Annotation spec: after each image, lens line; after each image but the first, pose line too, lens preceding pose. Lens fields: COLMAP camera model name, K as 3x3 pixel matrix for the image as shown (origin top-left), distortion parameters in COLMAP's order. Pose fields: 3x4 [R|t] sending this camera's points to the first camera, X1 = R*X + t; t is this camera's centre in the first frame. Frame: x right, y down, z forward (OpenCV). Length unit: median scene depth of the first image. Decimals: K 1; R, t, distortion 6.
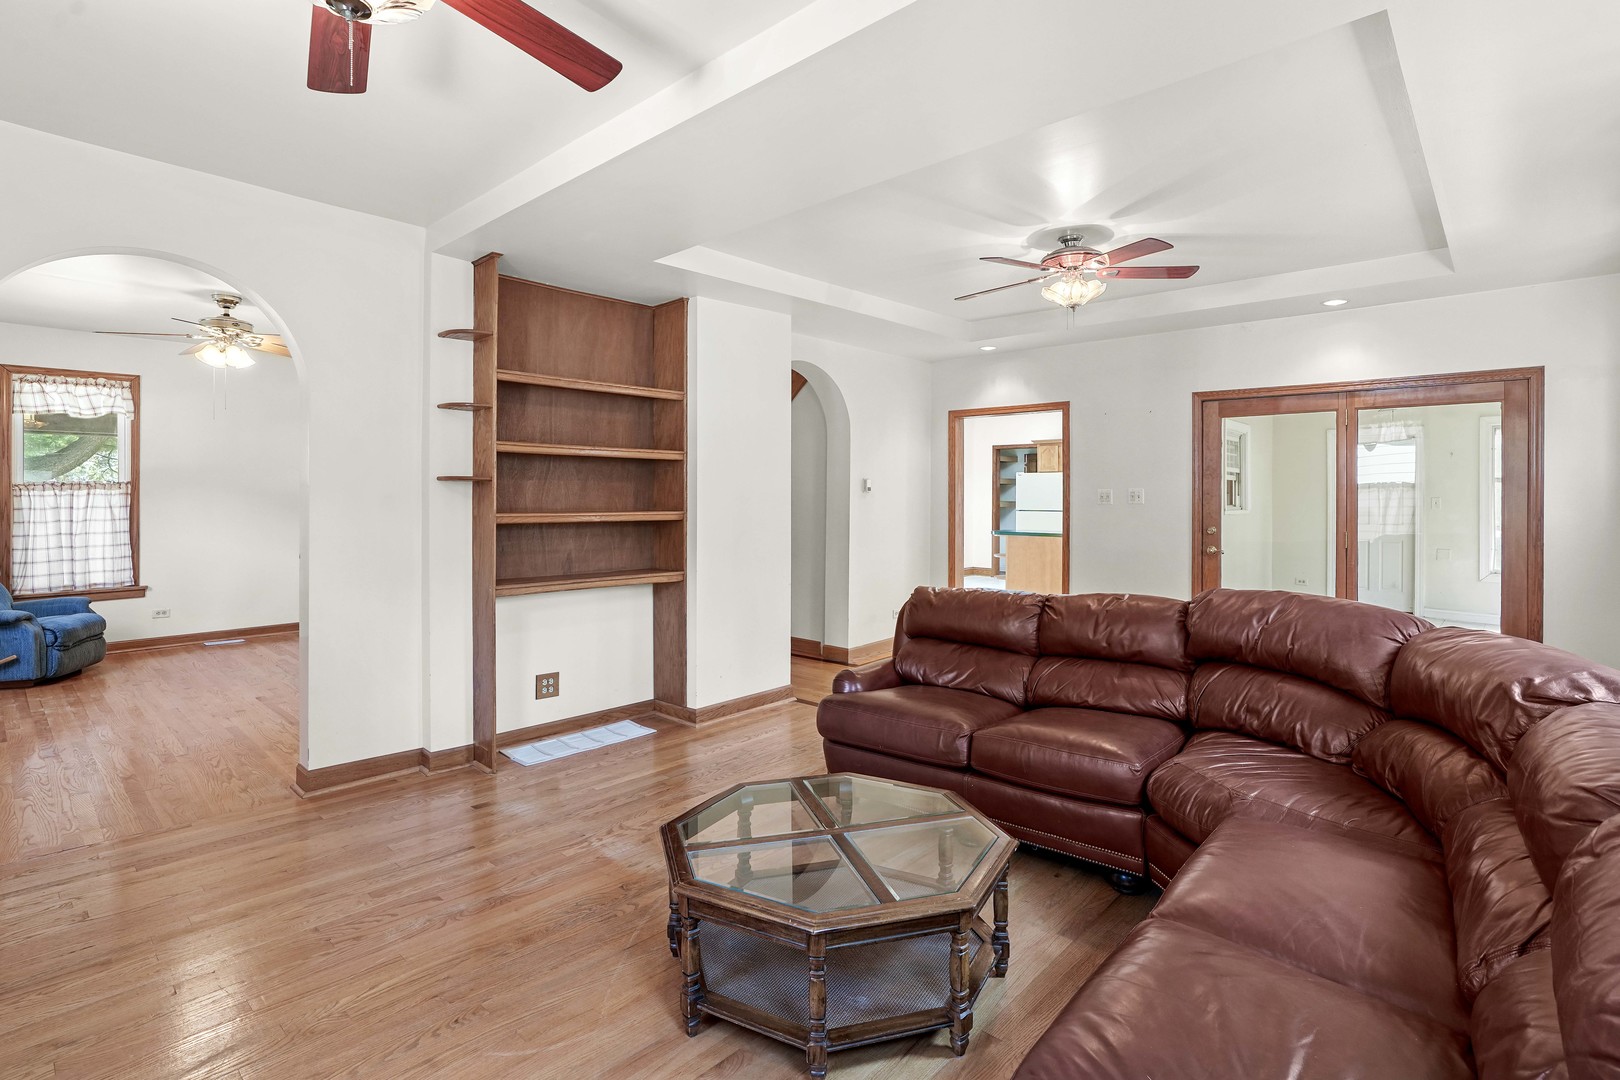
lens RADIAL K [[772.0, 0, 814.6], [0, 772.0, 495.0], [0, 0, 1]] dist [0.001021, 0.001075]
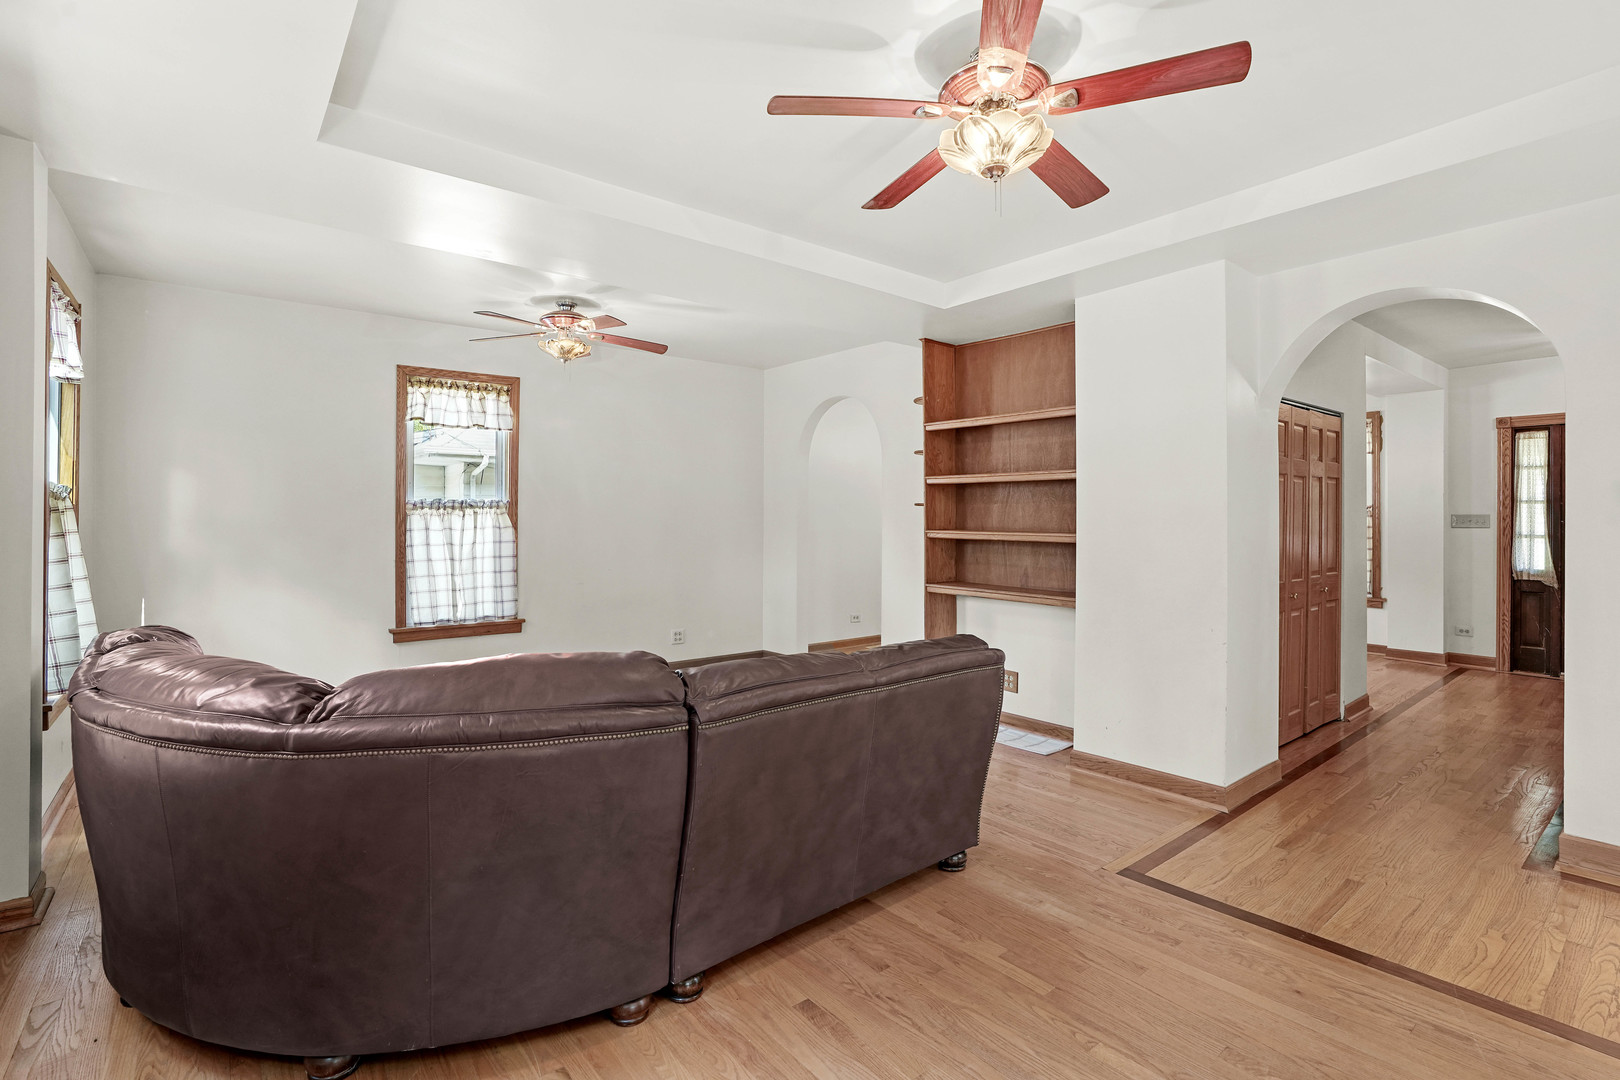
lens RADIAL K [[747.3, 0, 811.1], [0, 747.3, 515.0], [0, 0, 1]] dist [-0.070255, 0.000008]
pose [[-0.149376, -0.006758, -0.988757, 0.255739], [-0.002719, 0.999976, -0.006424, 0.001923], [0.988777, 0.001728, -0.149391, 0.277677]]
